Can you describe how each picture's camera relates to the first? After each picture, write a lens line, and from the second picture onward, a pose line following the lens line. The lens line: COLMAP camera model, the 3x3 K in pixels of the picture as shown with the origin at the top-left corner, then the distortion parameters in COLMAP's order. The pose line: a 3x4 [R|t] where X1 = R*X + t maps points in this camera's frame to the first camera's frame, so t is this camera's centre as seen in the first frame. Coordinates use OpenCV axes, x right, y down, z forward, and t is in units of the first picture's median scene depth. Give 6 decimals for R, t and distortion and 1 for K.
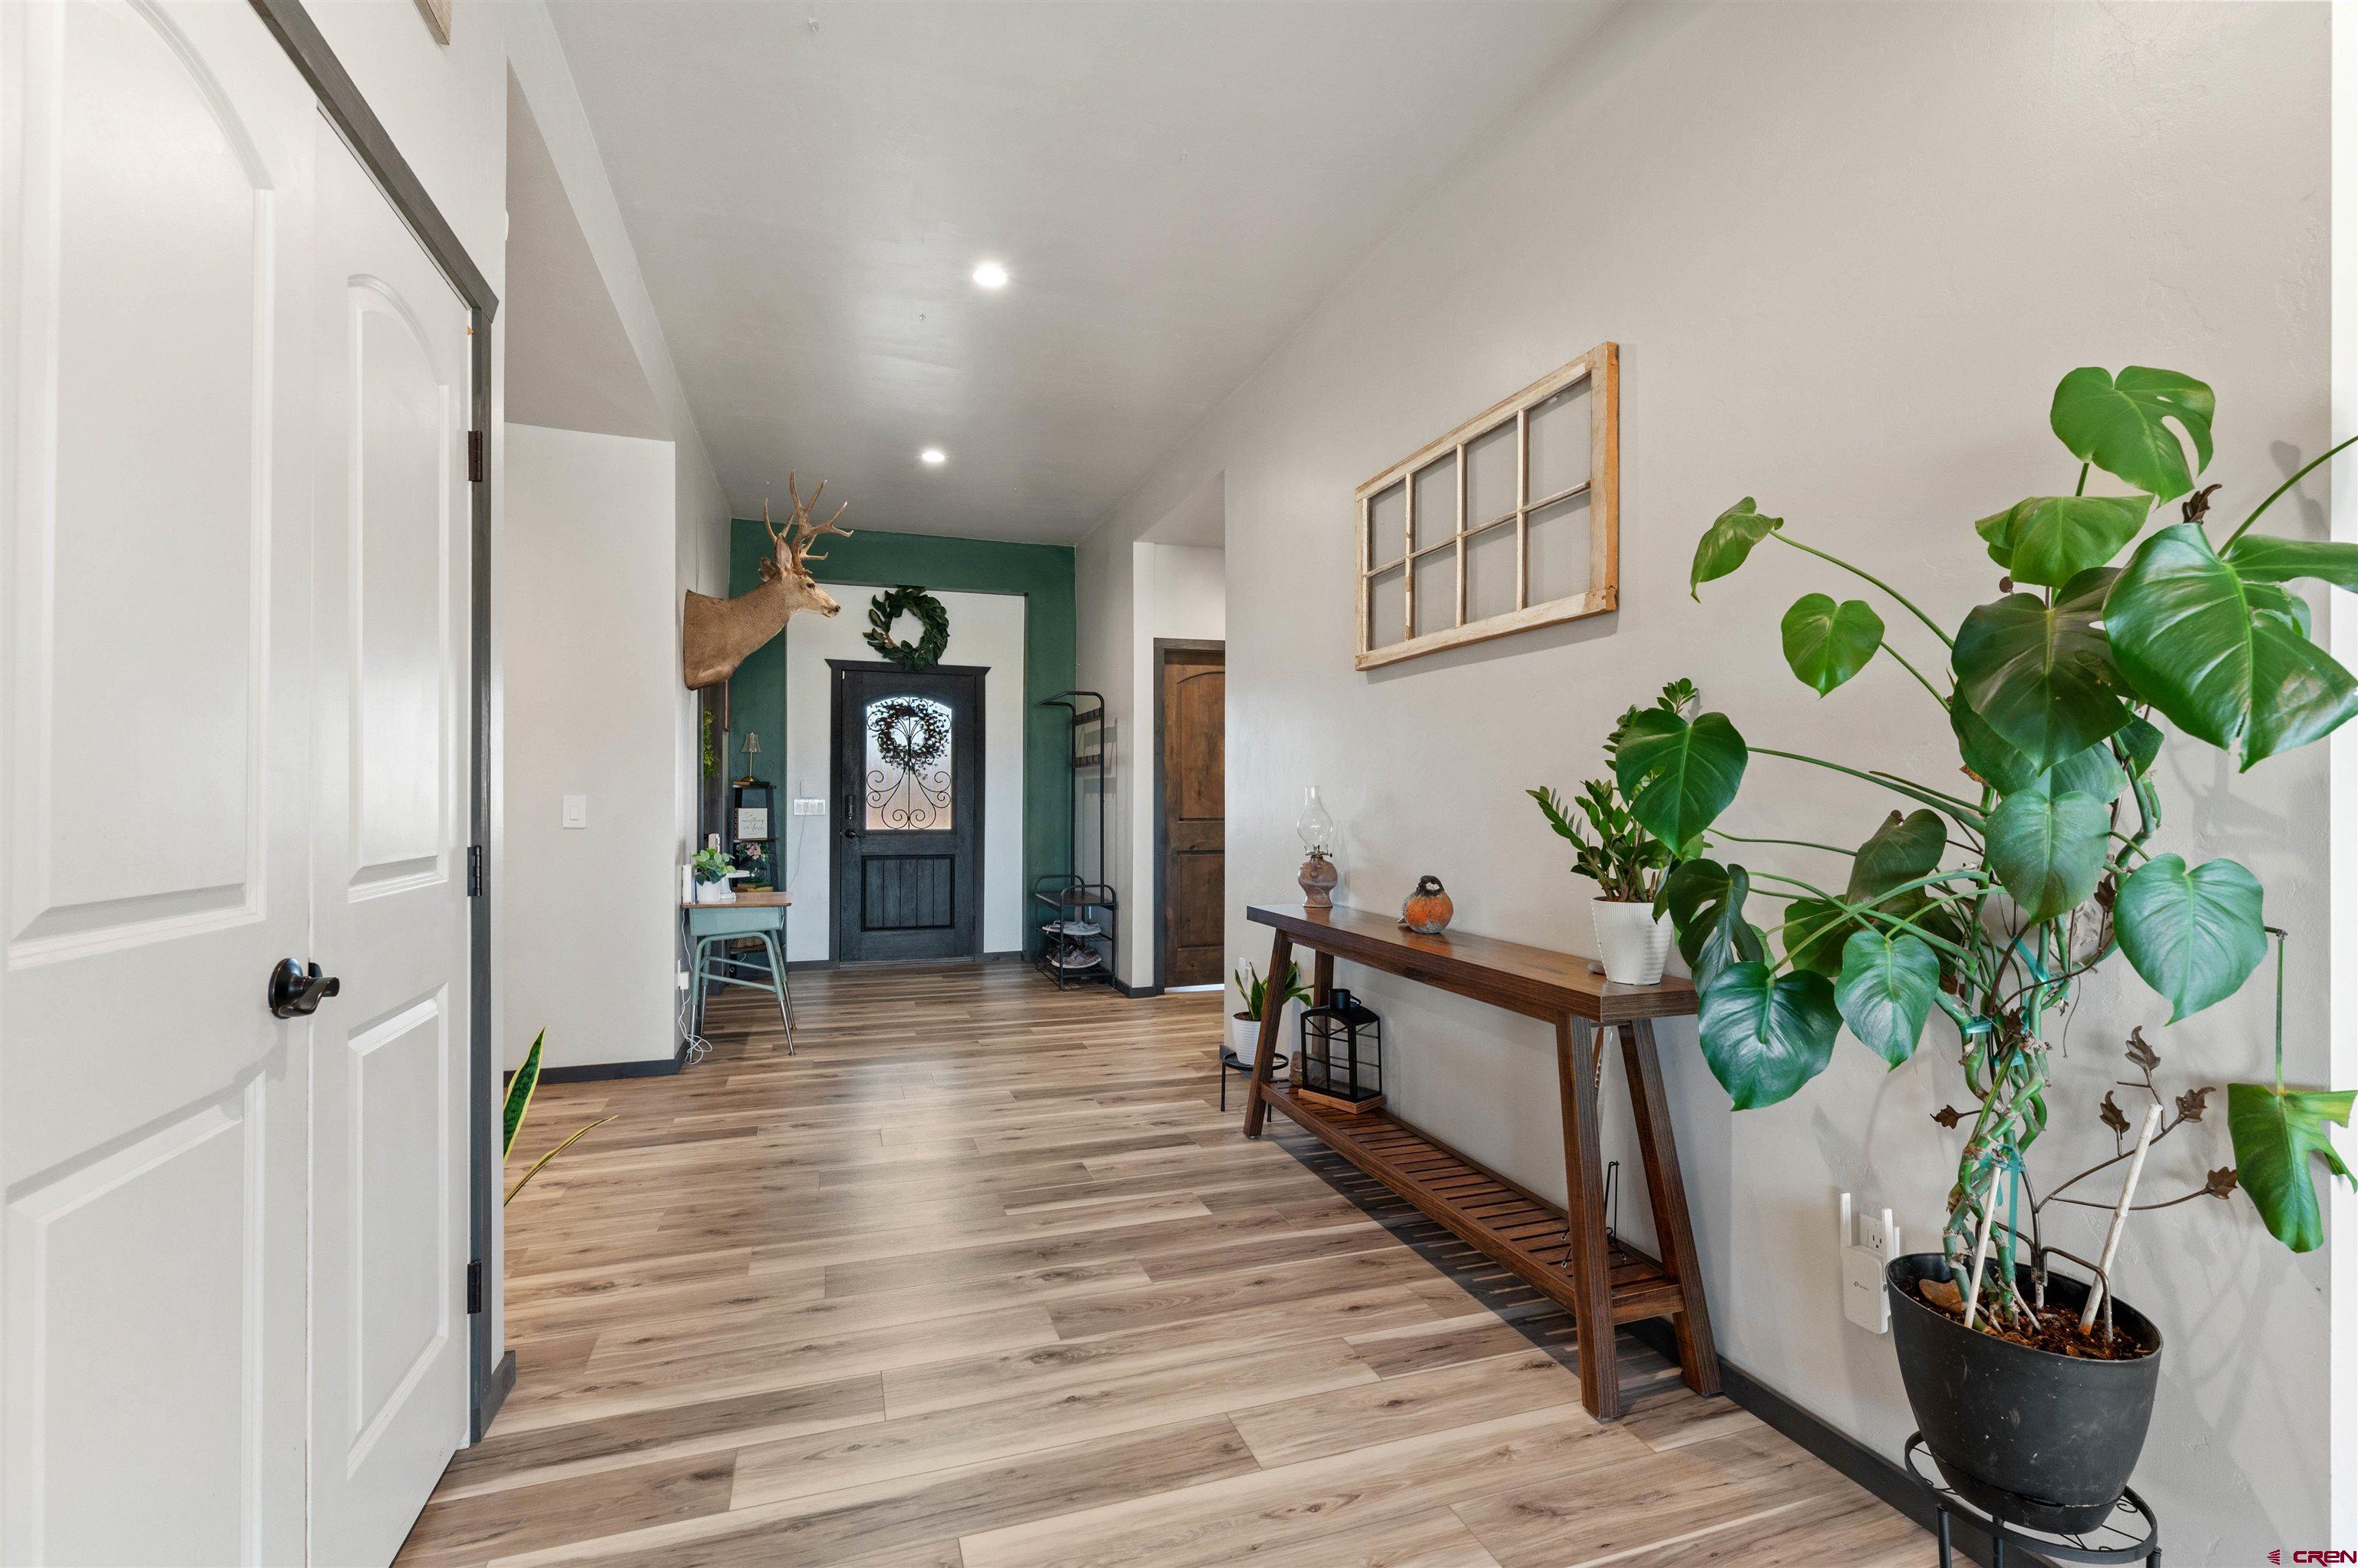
lens RADIAL K [[1055.1, 0, 1197.4], [0, 1055.1, 794.4], [0, 0, 1]] dist [0.000627, -0.000163]
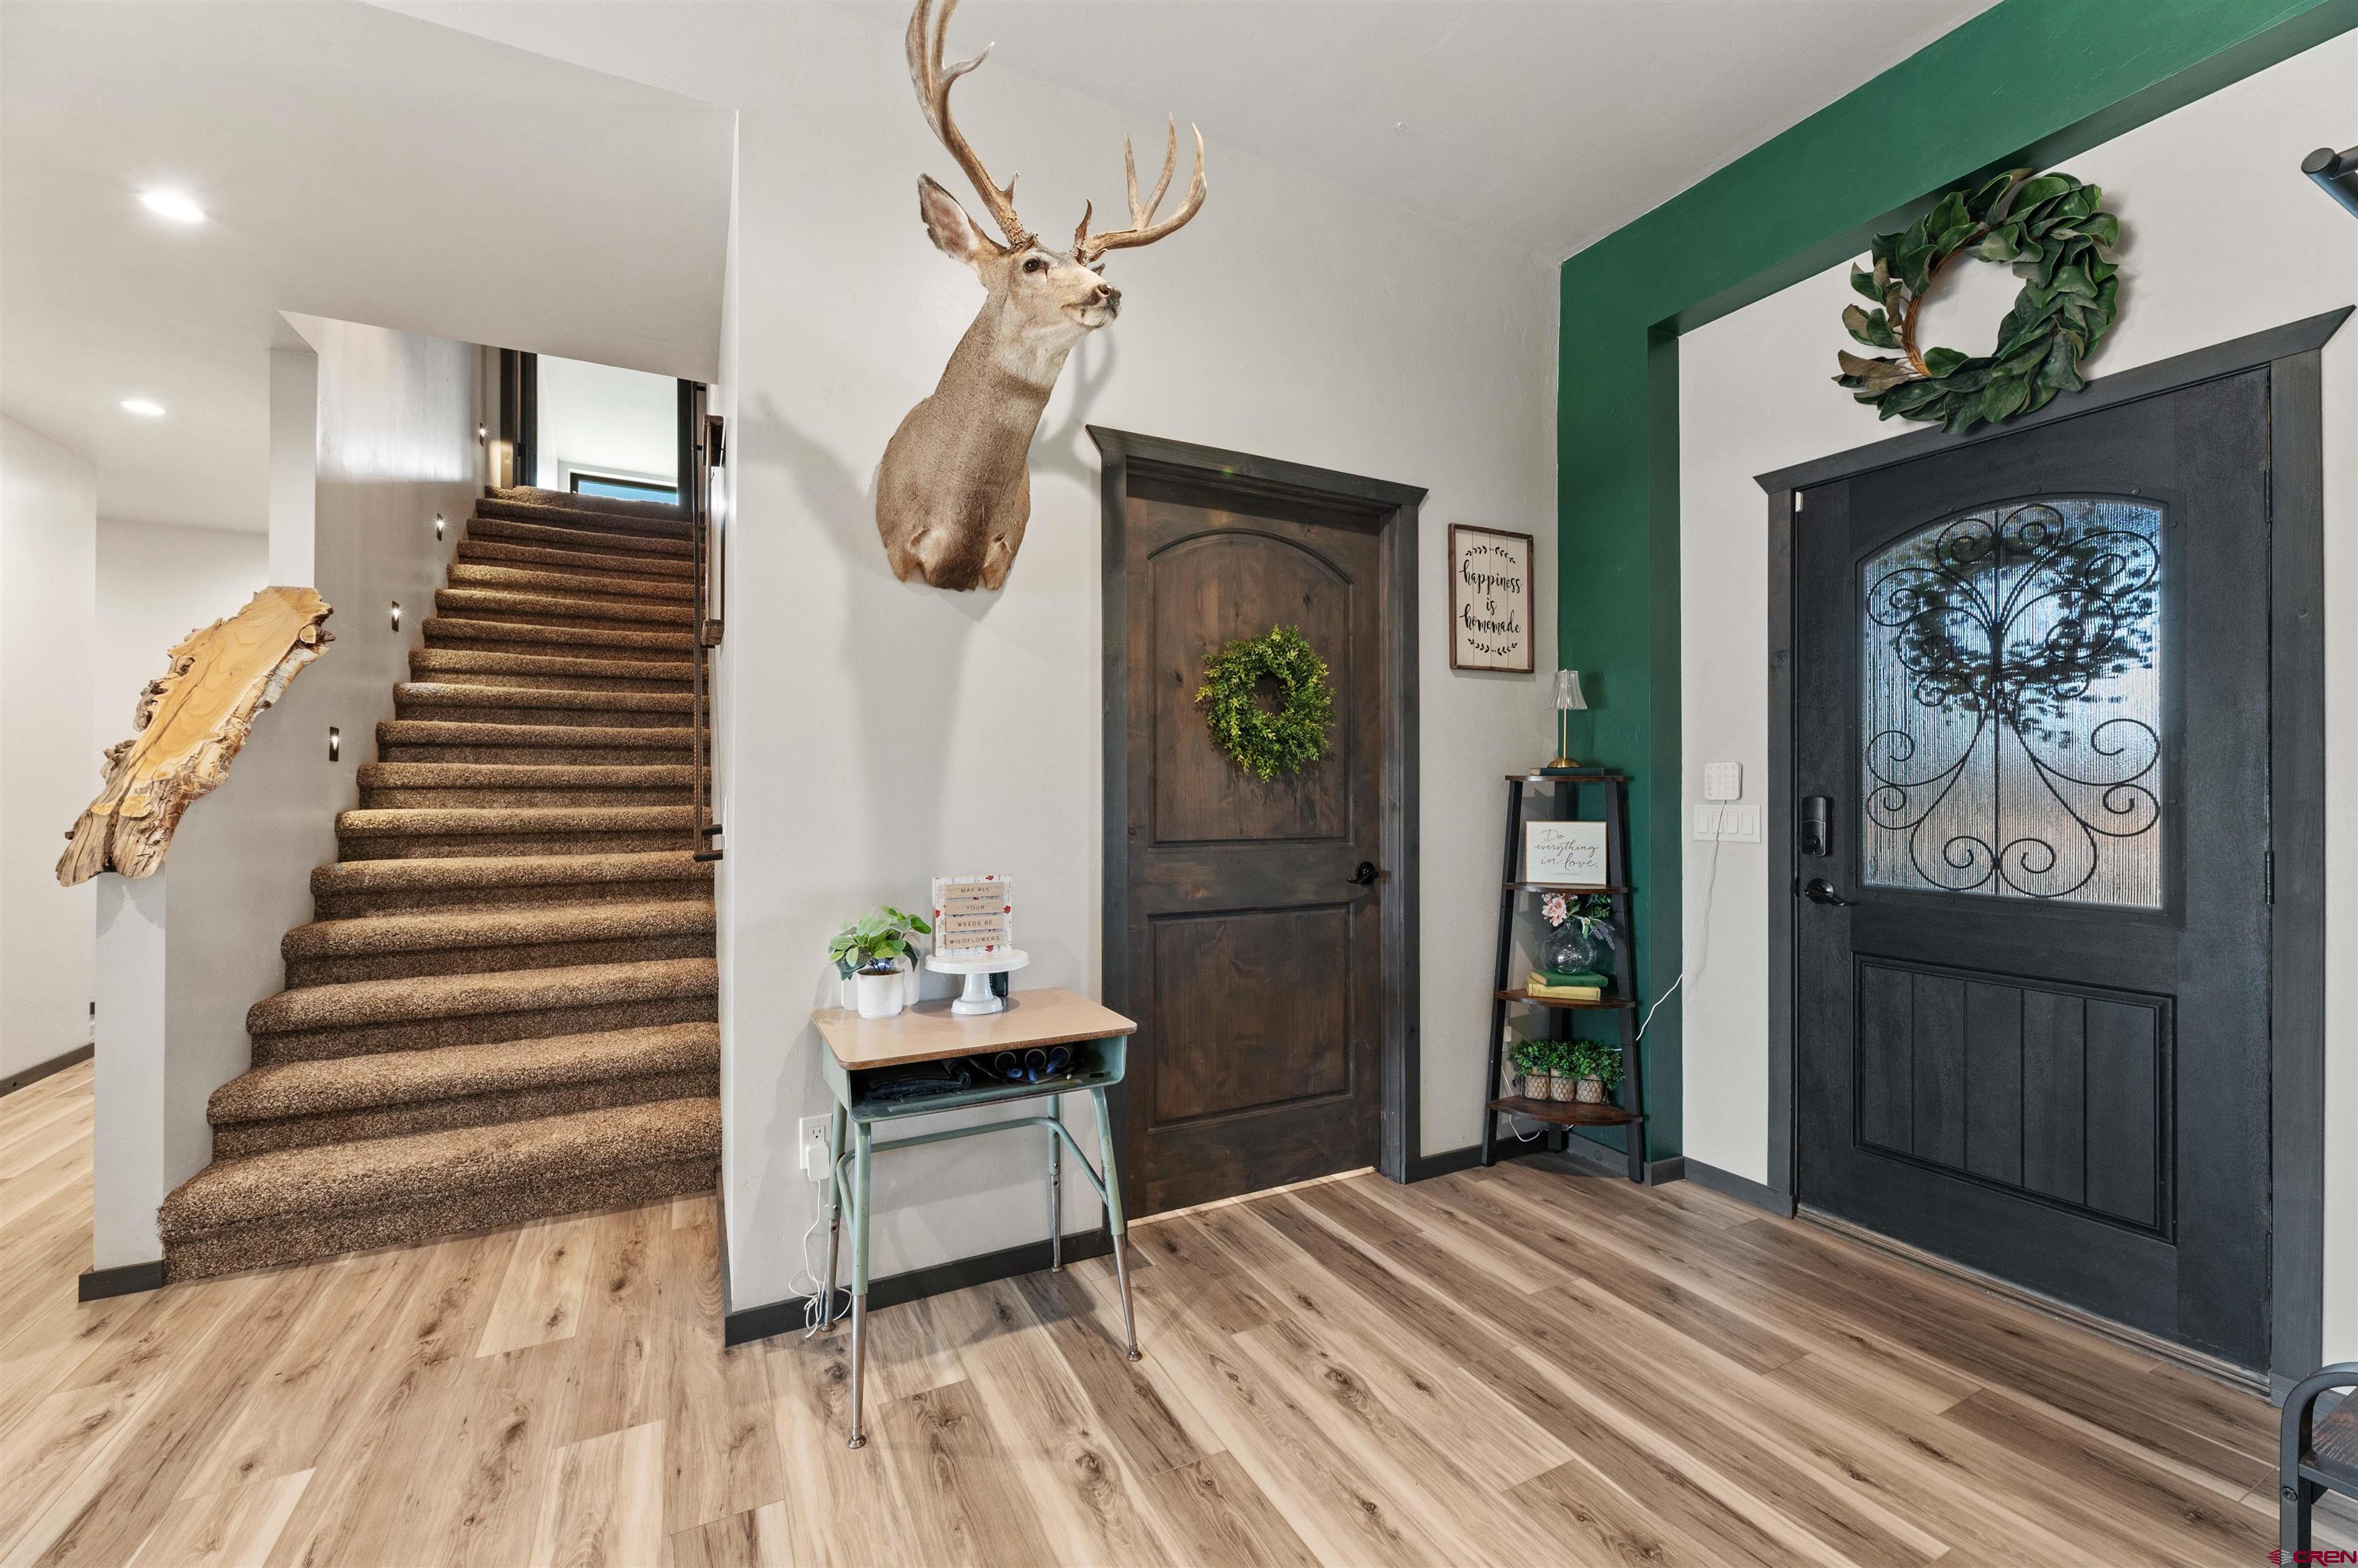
lens RADIAL K [[1010.7, 0, 1184.6], [0, 1010.7, 782.2], [0, 0, 1]] dist [0.001575, -0.000630]
pose [[0.148805, -0.009668, -0.988819, 0.021526], [0.004358, 0.999949, -0.009121, -0.002392], [0.988857, -0.002952, 0.148839, 1.086940]]
